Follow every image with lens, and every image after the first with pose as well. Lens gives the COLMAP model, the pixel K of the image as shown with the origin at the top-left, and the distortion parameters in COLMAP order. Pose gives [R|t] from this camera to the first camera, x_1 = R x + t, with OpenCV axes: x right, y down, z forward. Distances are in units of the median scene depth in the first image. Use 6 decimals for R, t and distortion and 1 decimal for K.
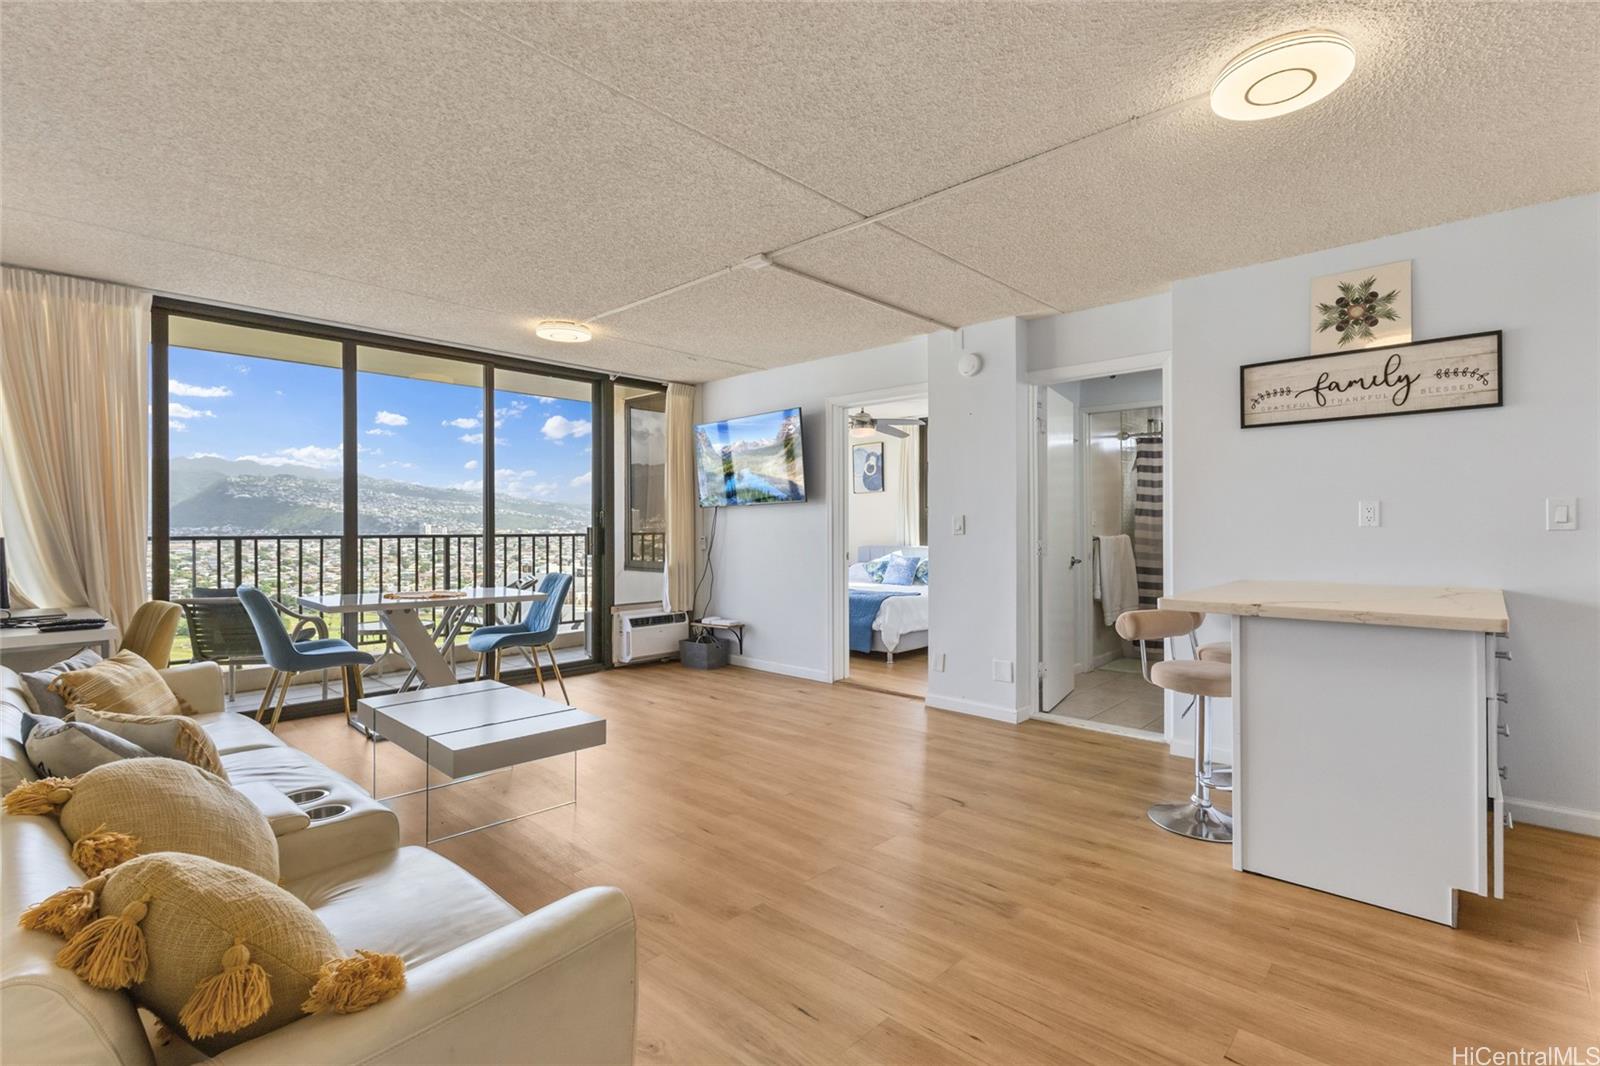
lens RADIAL K [[742.4, 0, 800.0], [0, 742.4, 533.0], [0, 0, 1]] dist [0.000162, 0.000037]
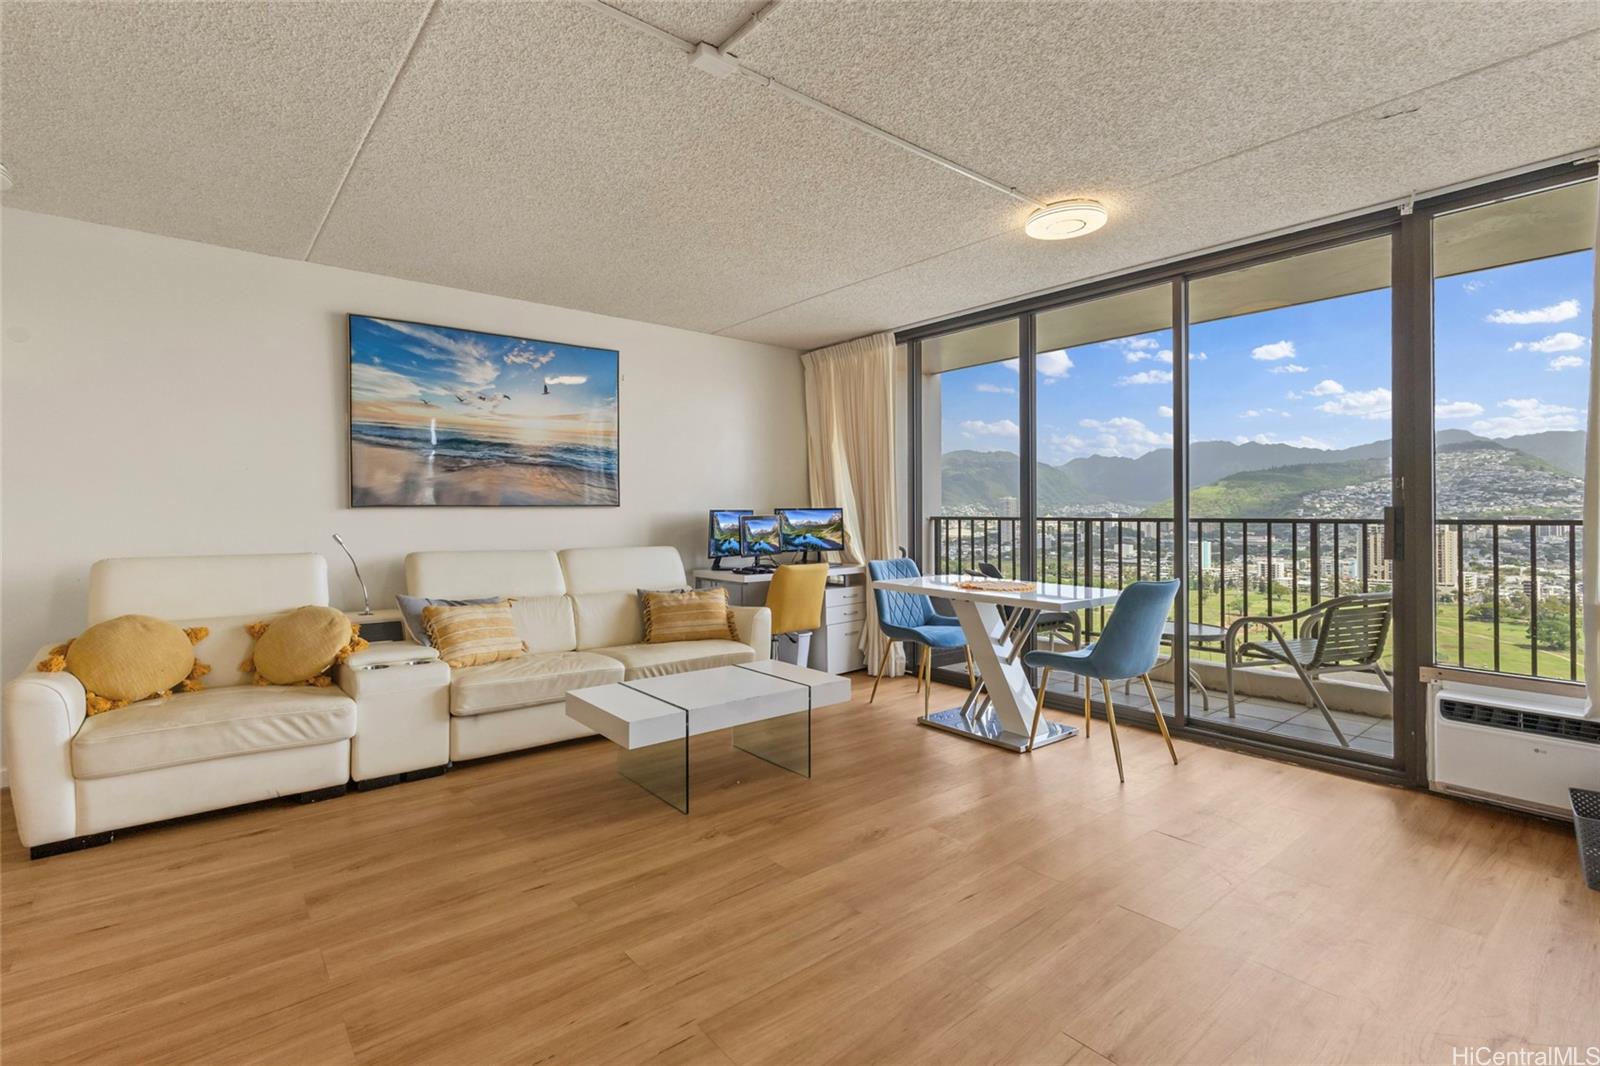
lens RADIAL K [[753.4, 0, 799.4], [0, 753.4, 509.6], [0, 0, 1]] dist [0.001112, 0.000277]
pose [[-0.121832, -0.001061, -0.992550, 0.536228], [-0.010555, 0.999944, 0.000227, -0.005090], [0.992495, 0.010504, -0.121836, 1.150343]]
